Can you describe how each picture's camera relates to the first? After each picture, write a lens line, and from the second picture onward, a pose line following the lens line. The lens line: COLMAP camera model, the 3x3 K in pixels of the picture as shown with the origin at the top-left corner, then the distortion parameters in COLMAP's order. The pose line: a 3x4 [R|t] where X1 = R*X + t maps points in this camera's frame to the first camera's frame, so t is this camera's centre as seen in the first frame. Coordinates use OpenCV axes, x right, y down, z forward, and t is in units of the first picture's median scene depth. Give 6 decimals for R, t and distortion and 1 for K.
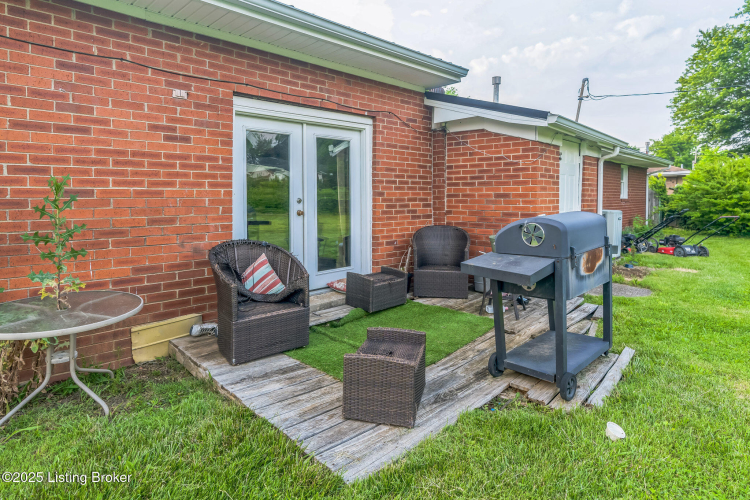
lens RADIAL K [[406.5, 0, 374.9], [0, 406.5, 213.4], [0, 0, 1]] dist [-0.023473, -0.000410]
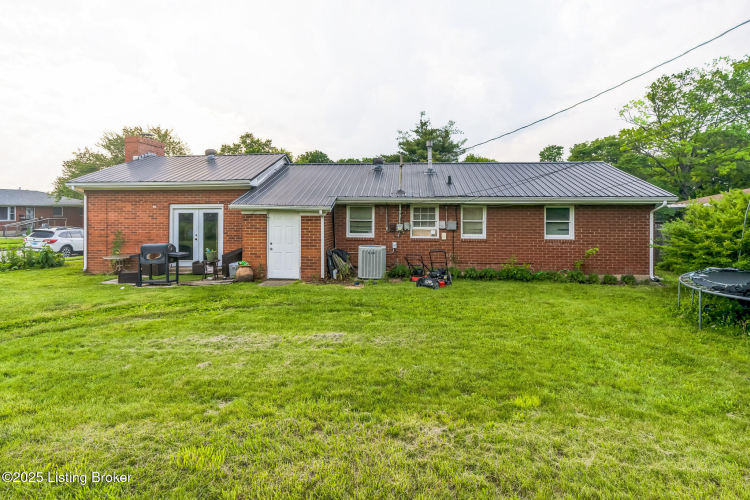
lens RADIAL K [[406.5, 0, 374.9], [0, 406.5, 213.4], [0, 0, 1]] dist [-0.023473, -0.000410]
pose [[0.669579, 0.004811, -0.742725, 2.562221], [-0.035353, 0.999052, -0.025399, -0.142879], [0.741899, 0.043264, 0.669114, -0.006627]]
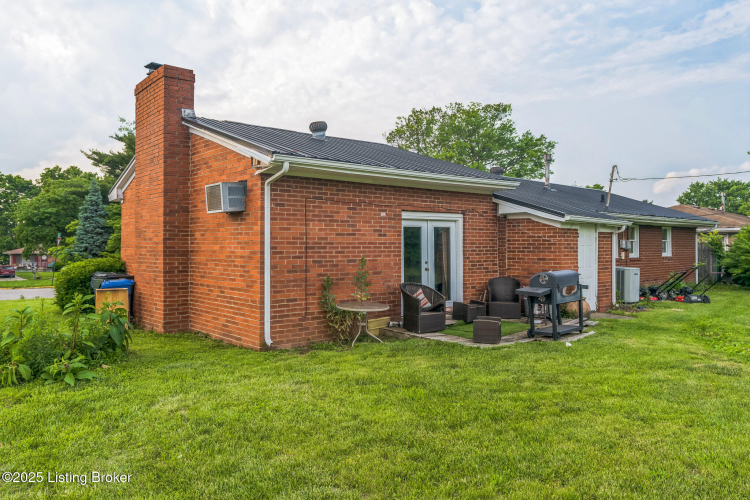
lens RADIAL K [[515.1, 0, 371.4], [0, 515.1, 238.4], [0, 0, 1]] dist [0.003094, 0.000335]
pose [[0.997289, 0.001516, -0.073564, -0.233854], [-0.005511, 0.998519, -0.054130, -0.011113], [0.073373, 0.054388, 0.995820, -1.199634]]
